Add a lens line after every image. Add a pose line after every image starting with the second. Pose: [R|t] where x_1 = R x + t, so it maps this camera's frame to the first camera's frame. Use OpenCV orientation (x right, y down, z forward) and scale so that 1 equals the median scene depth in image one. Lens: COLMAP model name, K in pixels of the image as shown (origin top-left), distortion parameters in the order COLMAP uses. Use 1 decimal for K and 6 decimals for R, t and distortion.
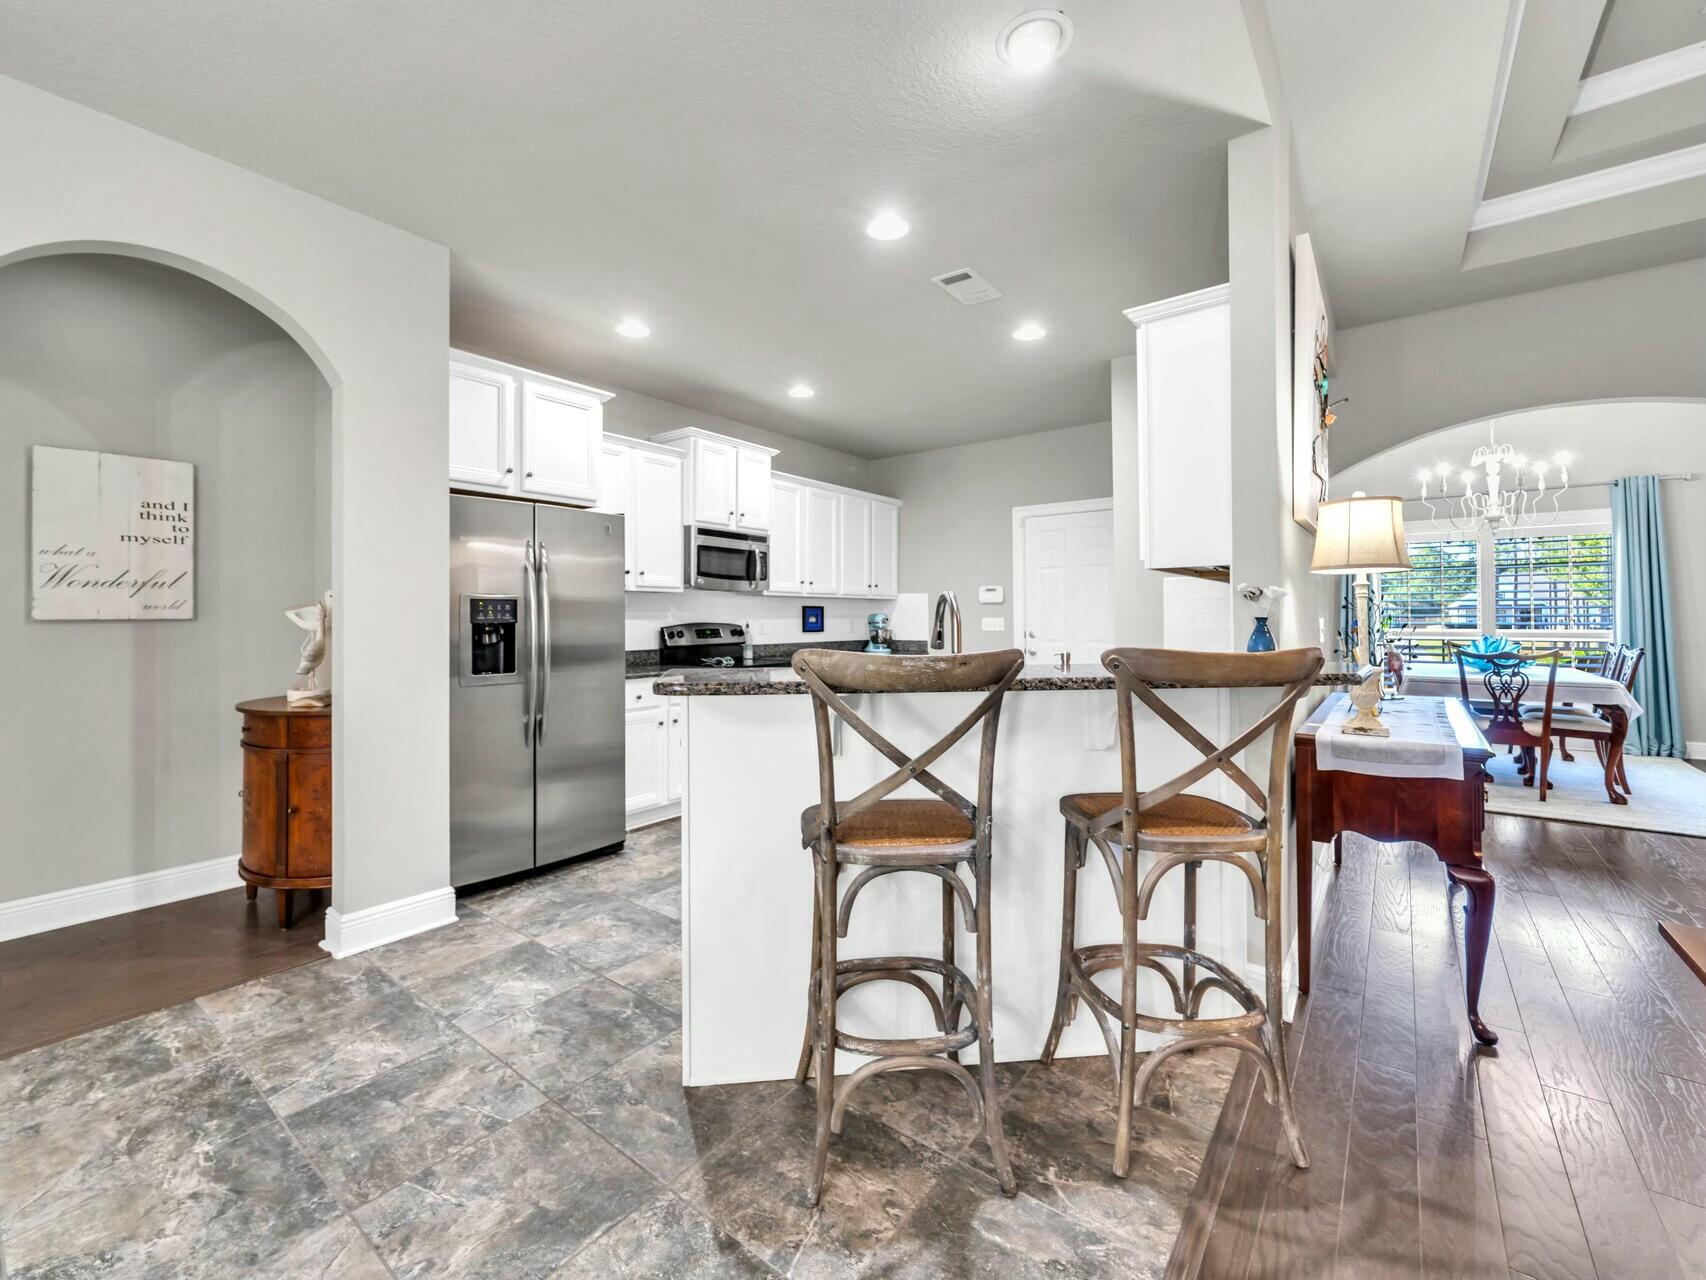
lens RADIAL K [[724.0, 0, 830.8], [0, 724.0, 629.3], [0, 0, 1]] dist [0.001024, 0.000100]
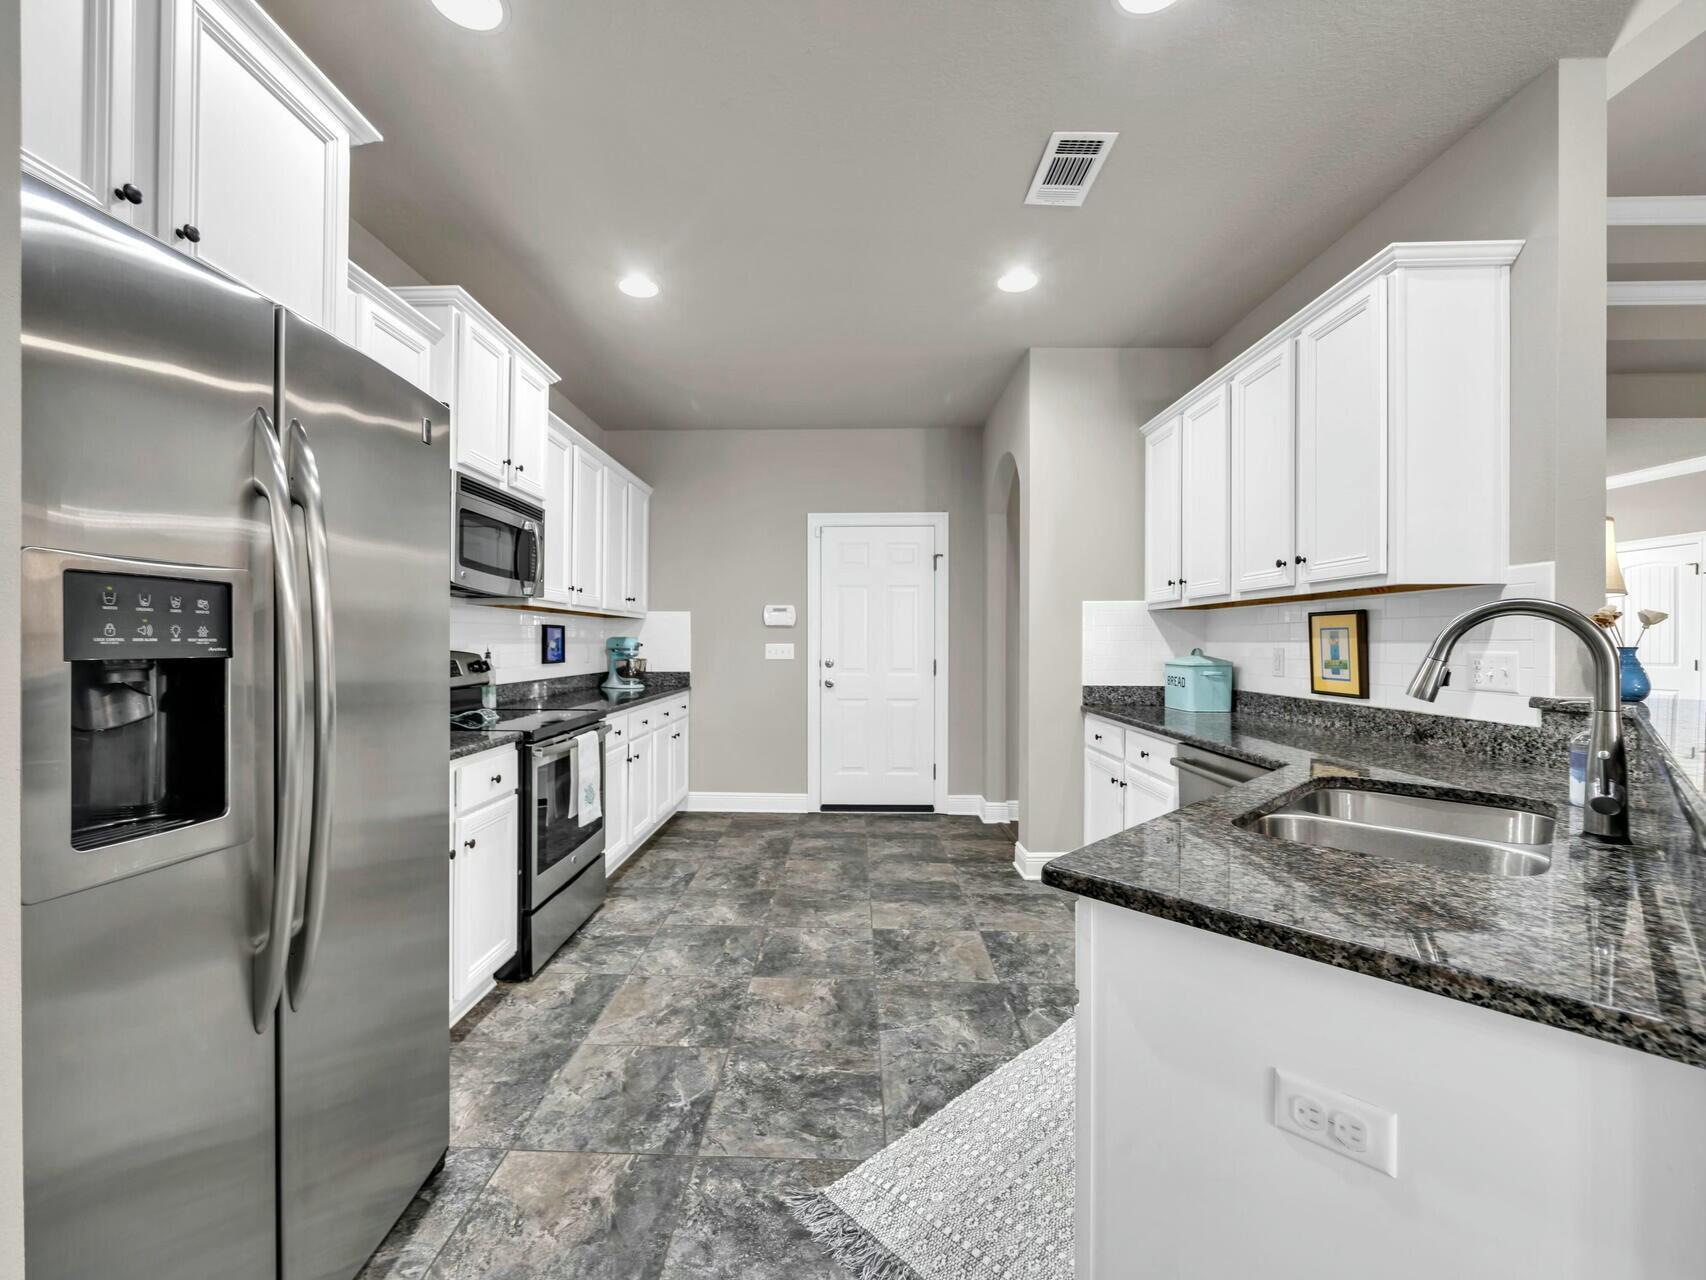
lens RADIAL K [[712.4, 0, 829.6], [0, 712.4, 646.6], [0, 0, 1]] dist [-0.000112, -0.000153]
pose [[0.808041, 0.002501, 0.589121, -0.273013], [0.003477, 0.999953, -0.009014, -0.006341], [-0.589116, 0.009332, 0.807994, 0.400012]]
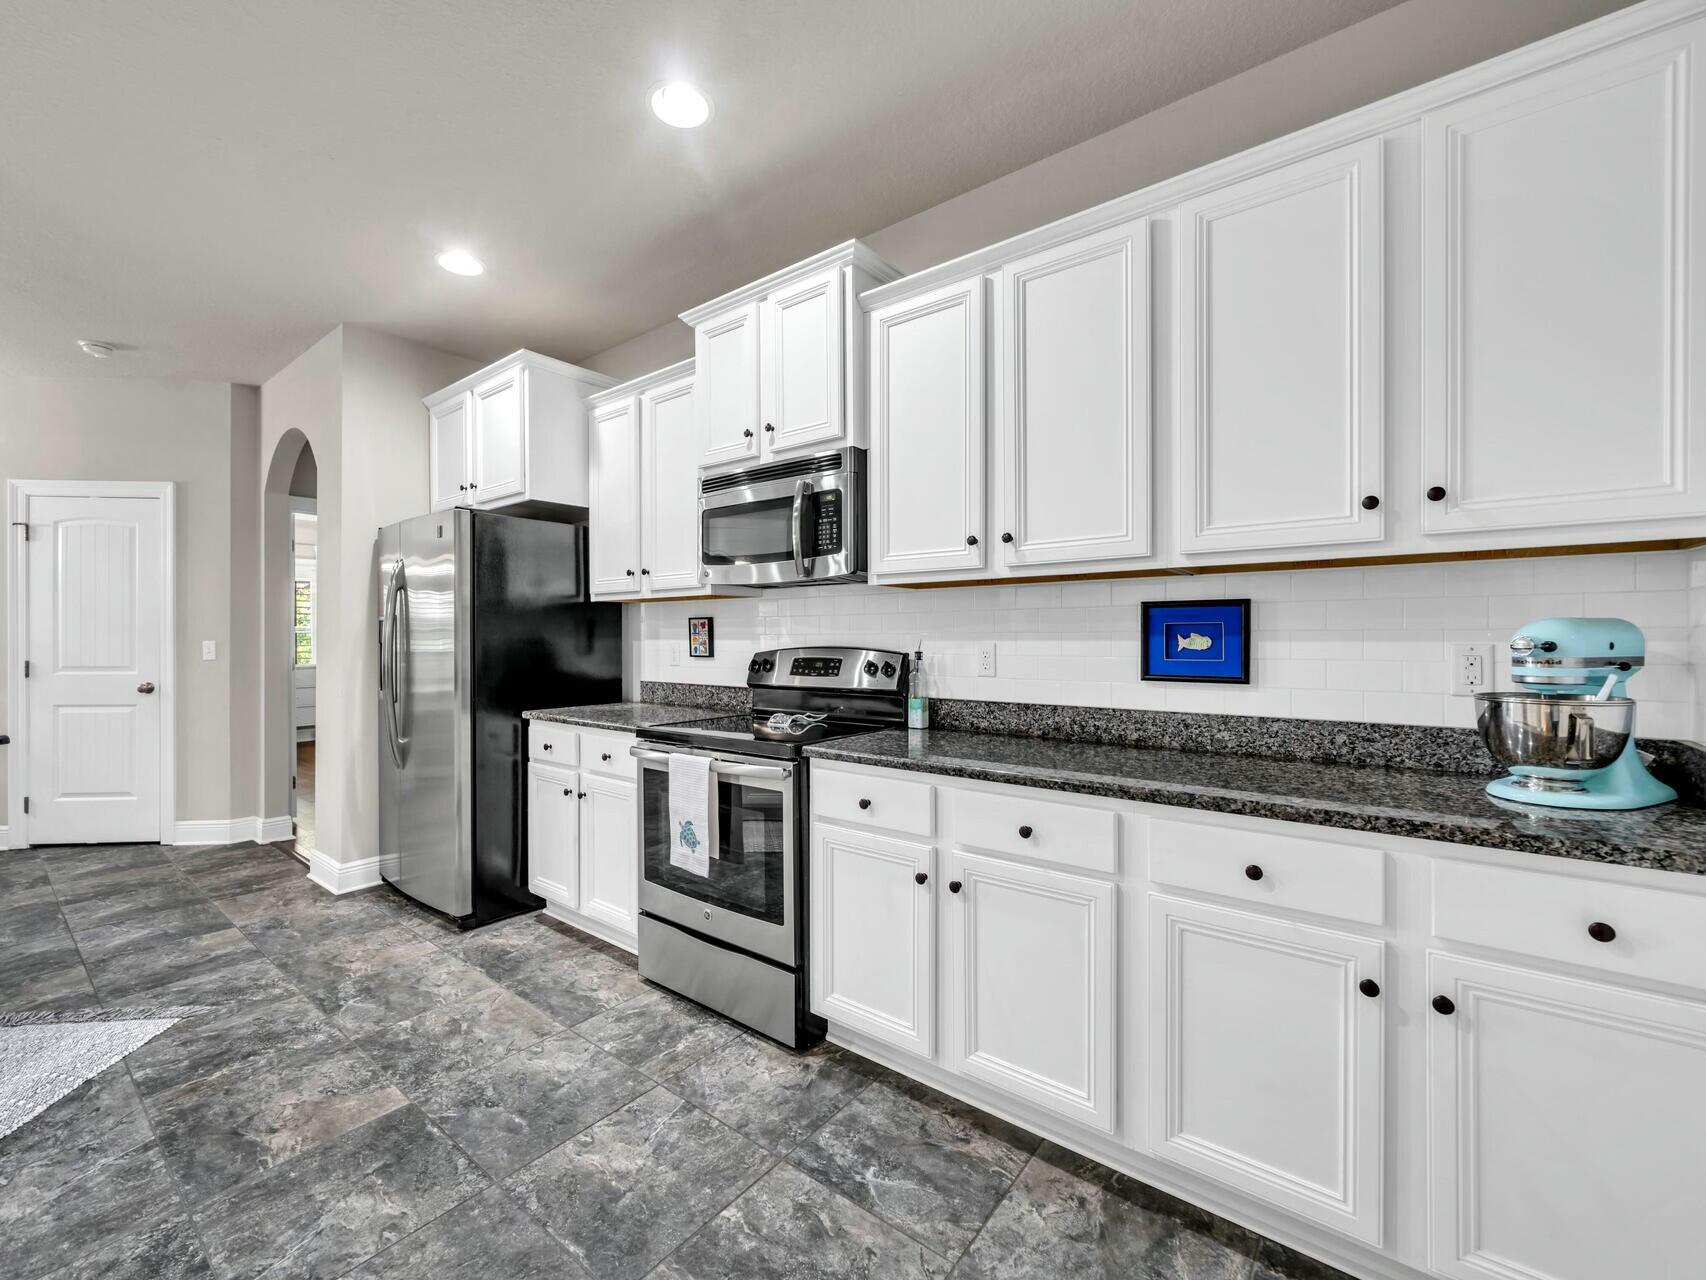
lens RADIAL K [[717.2, 0, 827.8], [0, 717.2, 645.7], [0, 0, 1]] dist [-0.002815, -0.000324]
pose [[-0.016970, 0.017518, -0.999703, 0.381500], [-0.012859, 0.999760, 0.017737, -0.020517], [0.999773, 0.013156, -0.016741, 1.104641]]
